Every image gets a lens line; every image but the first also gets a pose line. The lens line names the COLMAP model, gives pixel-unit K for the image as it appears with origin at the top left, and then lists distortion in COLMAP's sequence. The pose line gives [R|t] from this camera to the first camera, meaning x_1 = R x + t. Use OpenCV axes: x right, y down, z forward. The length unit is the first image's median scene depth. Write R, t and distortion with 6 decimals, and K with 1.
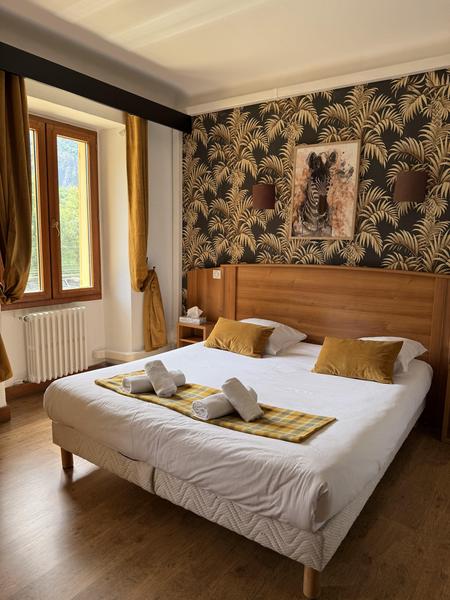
lens RADIAL K [[422.3, 0, 225.0], [0, 422.3, 300.0], [0, 0, 1]] dist [0.092712, -0.122890]
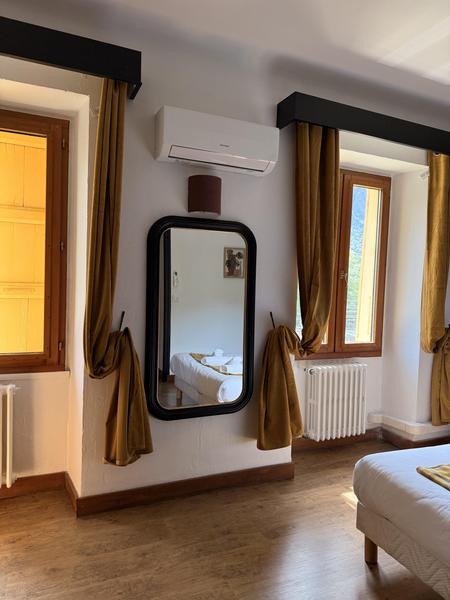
lens RADIAL K [[422.3, 0, 225.0], [0, 422.3, 300.0], [0, 0, 1]] dist [0.092712, -0.122890]
pose [[0.875731, 0.042985, -0.480883, -0.166886], [-0.089108, 0.993307, -0.073484, -0.027206], [0.474506, 0.107203, 0.873700, 0.043268]]
